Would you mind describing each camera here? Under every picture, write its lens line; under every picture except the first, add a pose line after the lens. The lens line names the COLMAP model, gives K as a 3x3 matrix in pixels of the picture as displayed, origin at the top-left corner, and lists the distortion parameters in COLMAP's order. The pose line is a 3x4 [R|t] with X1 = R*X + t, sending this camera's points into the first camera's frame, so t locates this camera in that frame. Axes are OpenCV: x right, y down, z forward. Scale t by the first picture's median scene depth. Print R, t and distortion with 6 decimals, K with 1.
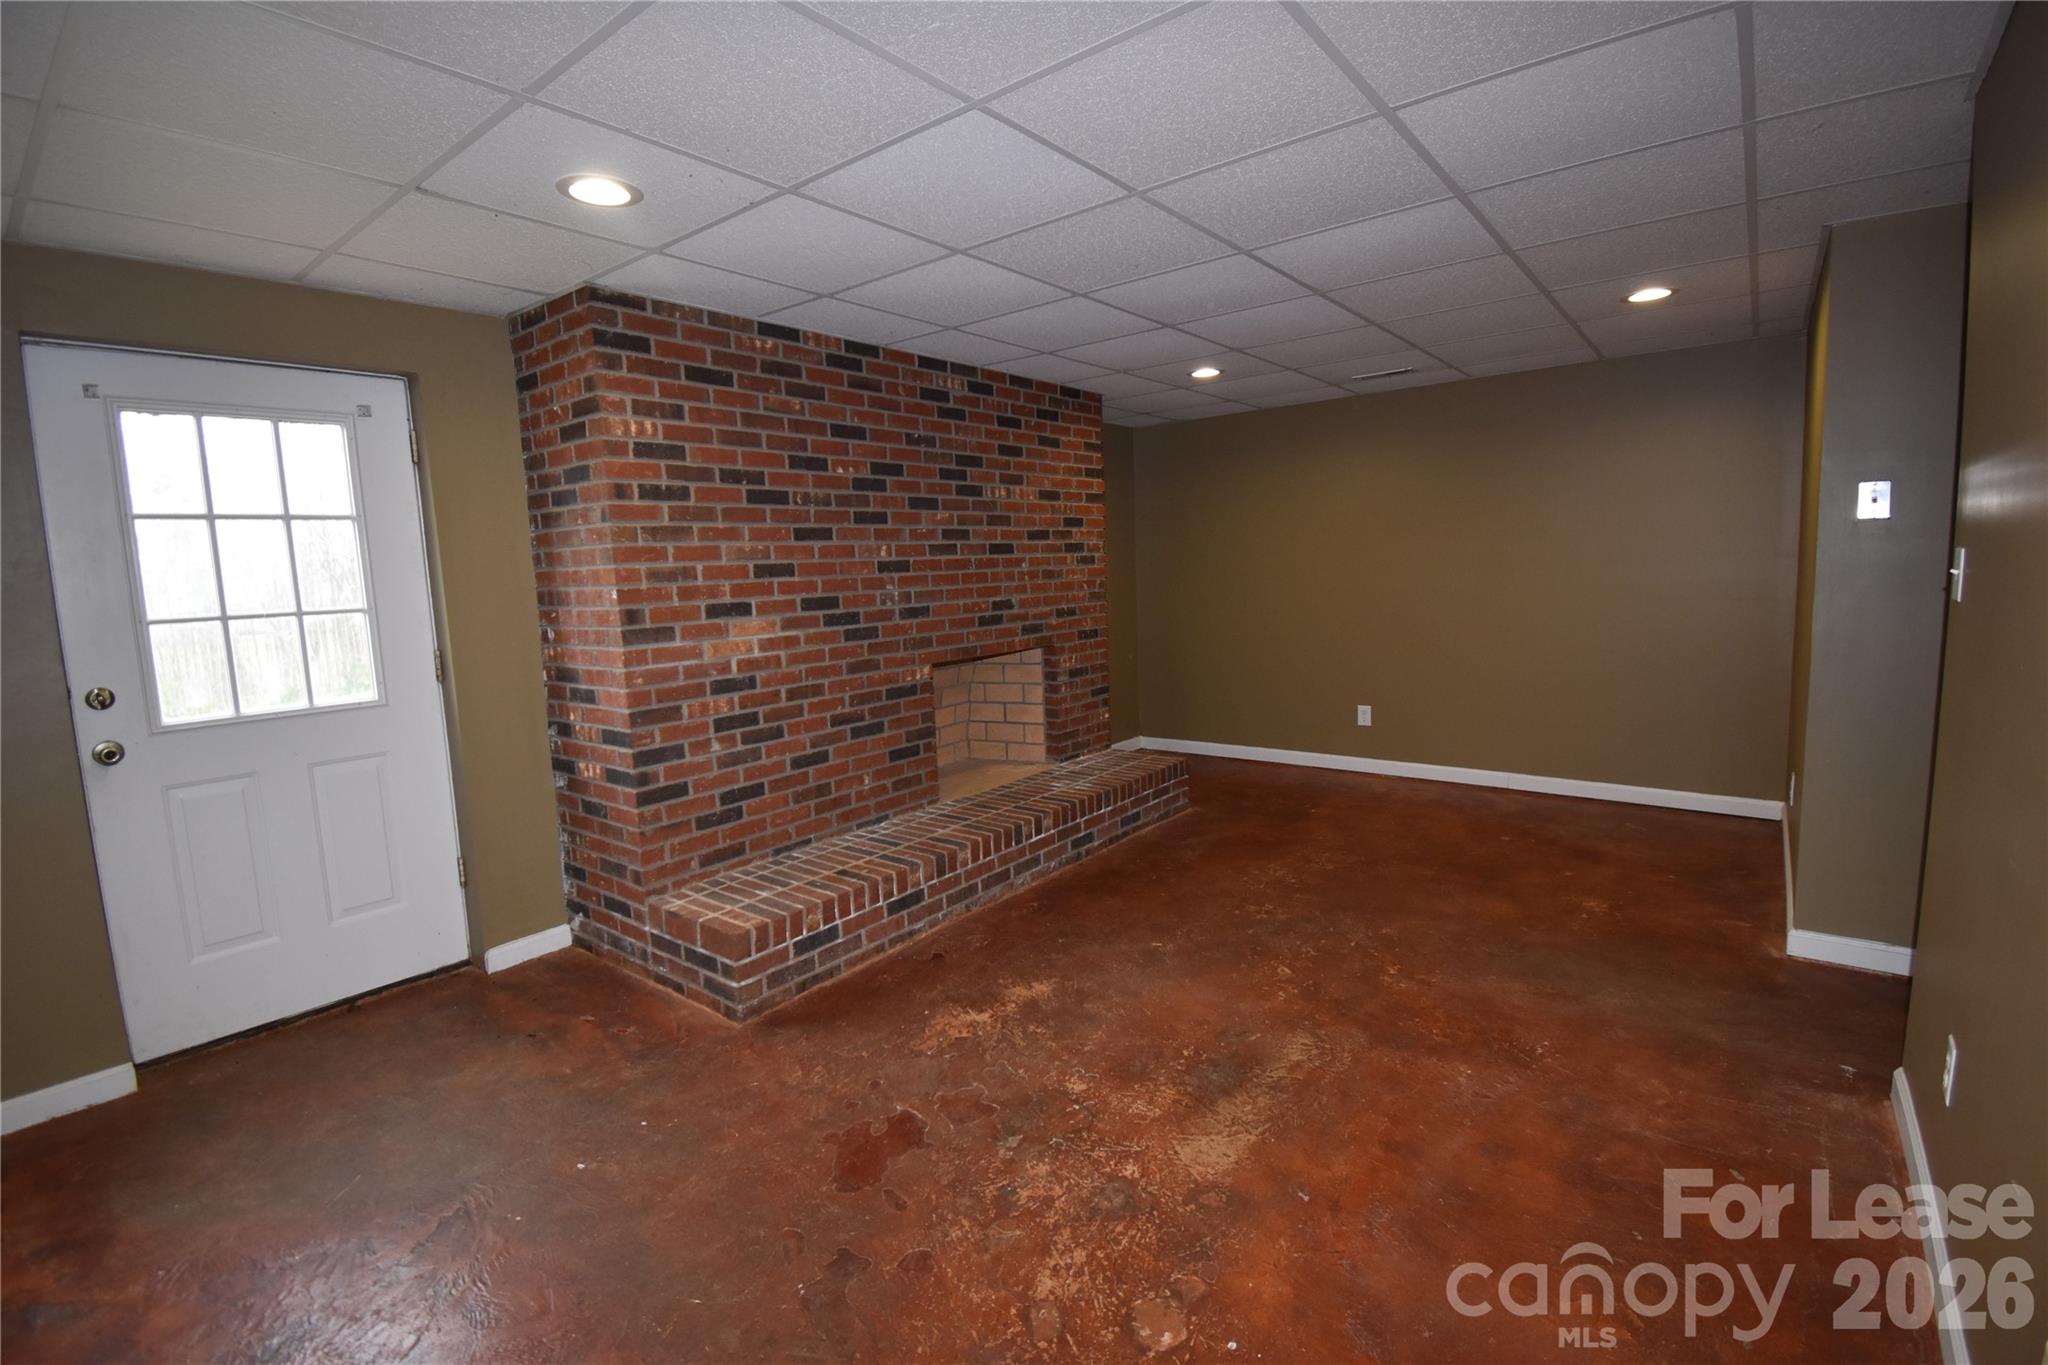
lens RADIAL K [[909.1, 0, 1030.6], [0, 909.1, 673.4], [0, 0, 1]] dist [0.024442, -0.027906]
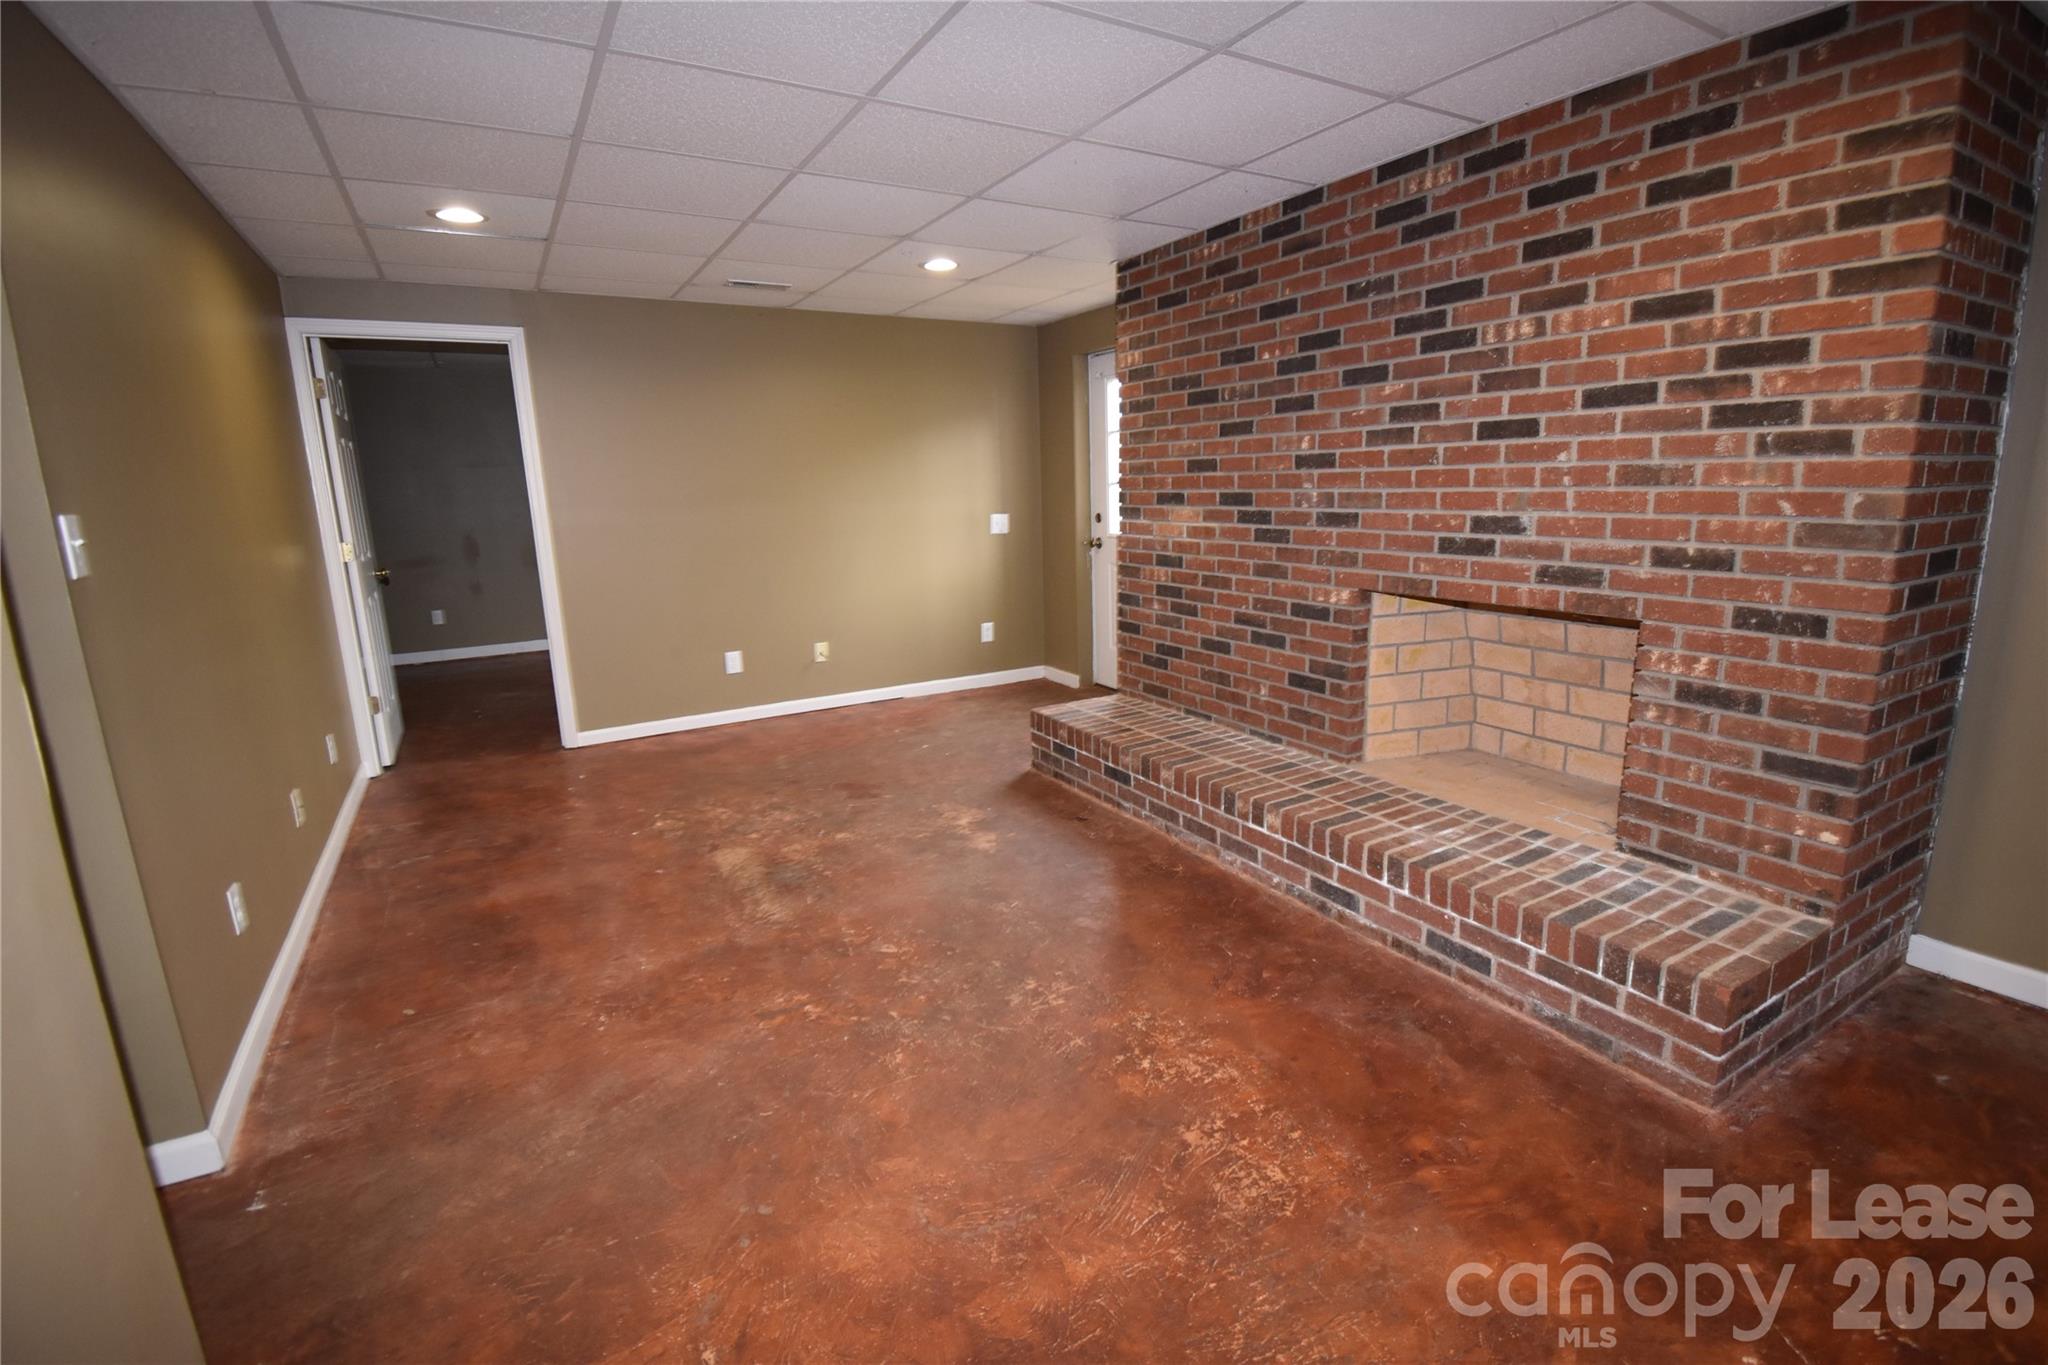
lens RADIAL K [[909.1, 0, 1030.6], [0, 909.1, 673.4], [0, 0, 1]] dist [0.024442, -0.027906]
pose [[-0.360398, 0.241387, -0.901025, 0.764721], [-0.071667, 0.955917, 0.284758, -0.154568], [0.930042, 0.167199, -0.327211, 1.089078]]
